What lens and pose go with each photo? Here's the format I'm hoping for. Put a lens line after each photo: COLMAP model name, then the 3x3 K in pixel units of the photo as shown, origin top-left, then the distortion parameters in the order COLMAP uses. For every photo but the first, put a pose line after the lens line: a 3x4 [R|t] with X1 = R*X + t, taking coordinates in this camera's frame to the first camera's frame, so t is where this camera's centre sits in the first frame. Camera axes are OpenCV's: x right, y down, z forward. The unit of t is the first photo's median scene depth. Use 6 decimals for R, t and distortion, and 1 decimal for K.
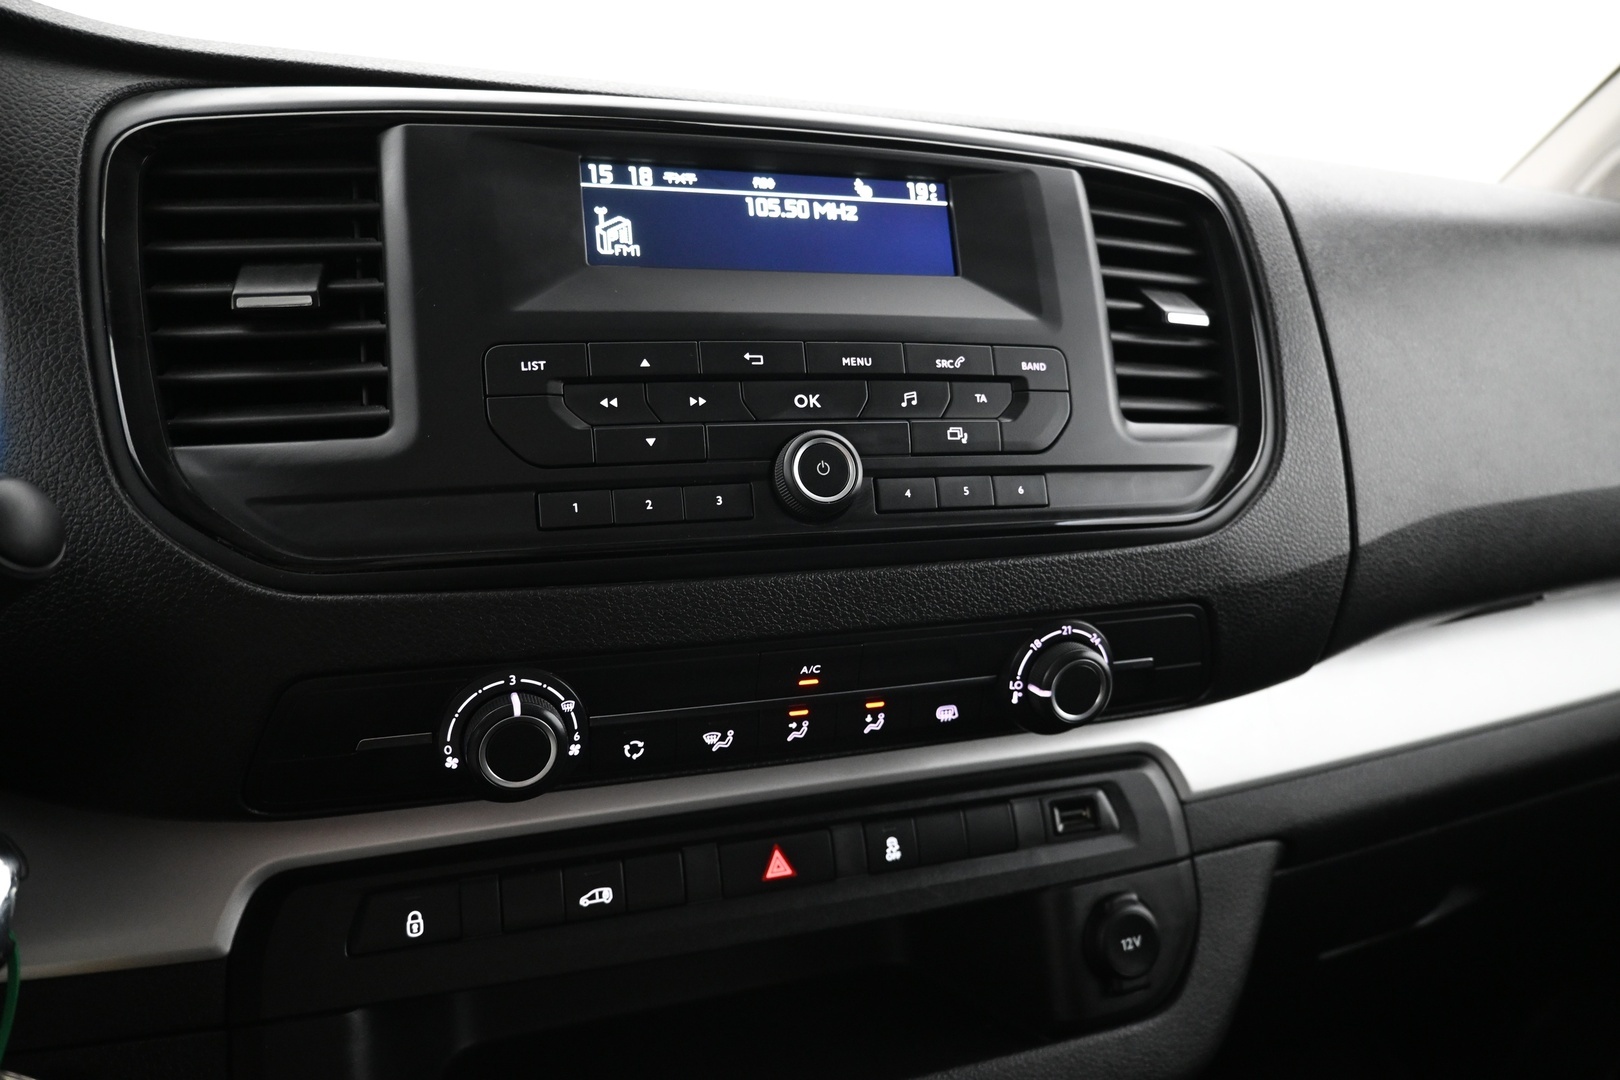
lens RADIAL K [[1074.0, 0, 804.8], [0, 1074.0, 528.1], [0, 0, 1]] dist [-0.005849, 0.004923]
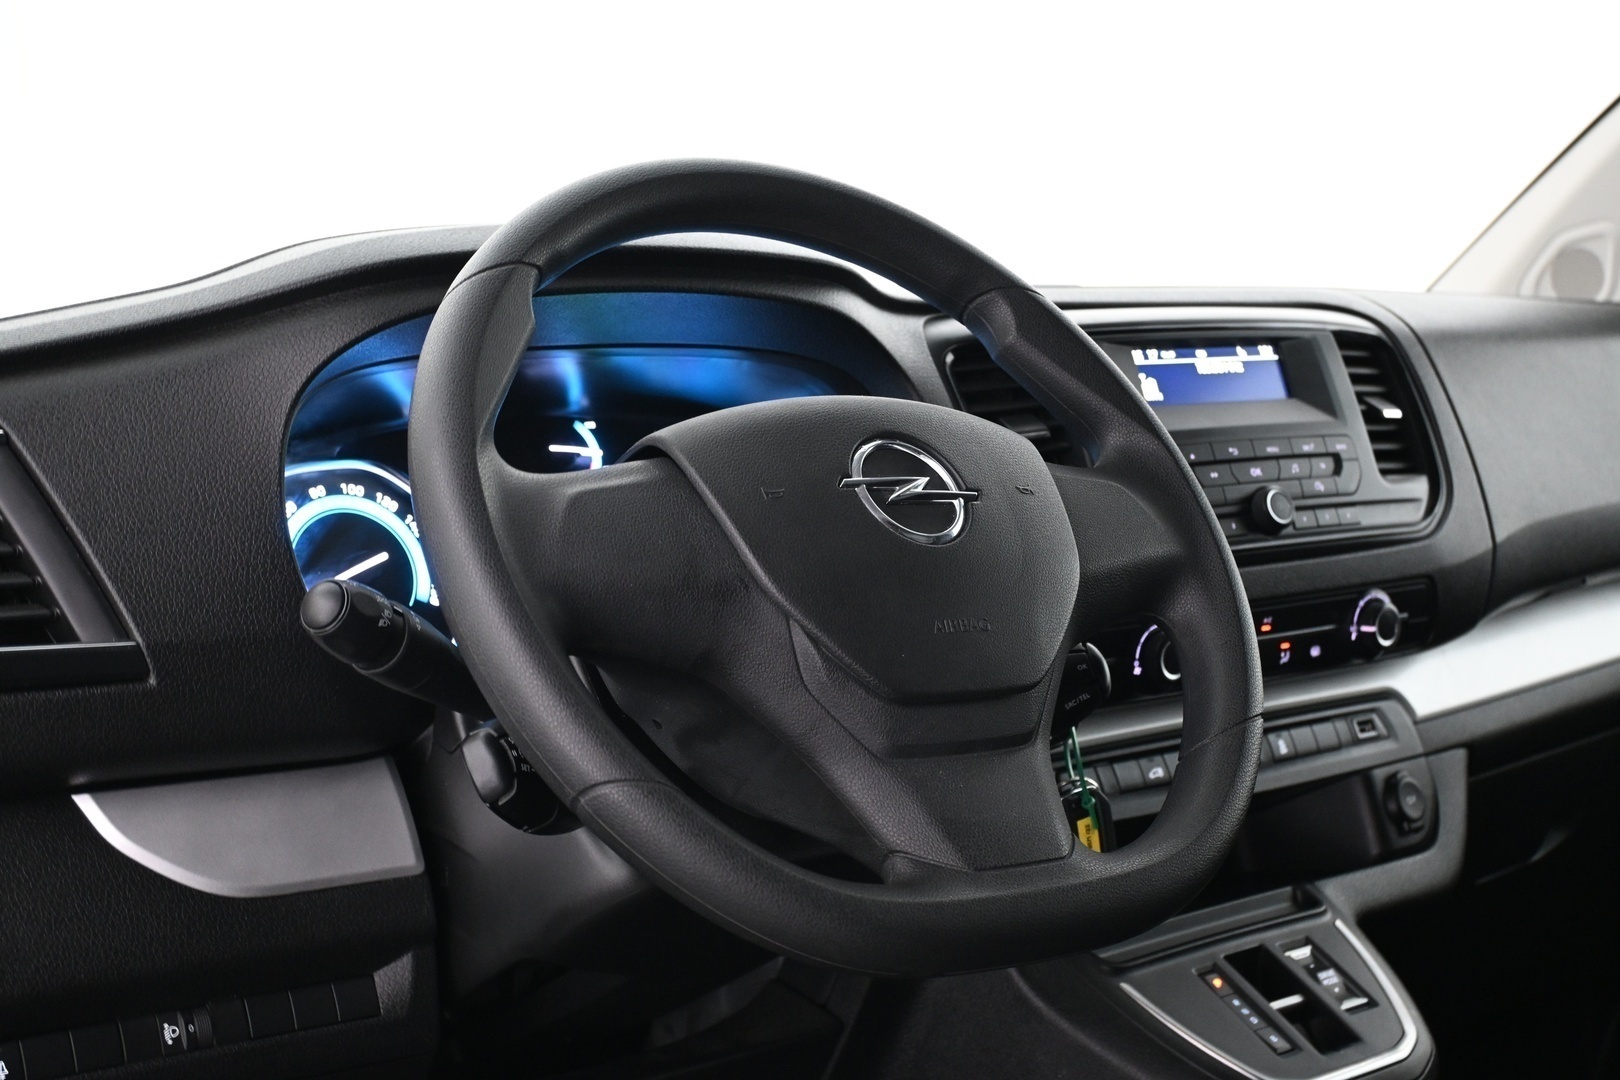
lens RADIAL K [[2236.8, 0, 812.2], [0, 2236.8, 542.5], [0, 0, 1]] dist [-0.020186, 0.000000]
pose [[0.943754, -0.071187, 0.322894, -1.716980], [0.109021, 0.988934, -0.100620, 0.266312], [-0.312158, 0.130163, 0.941071, -2.061960]]
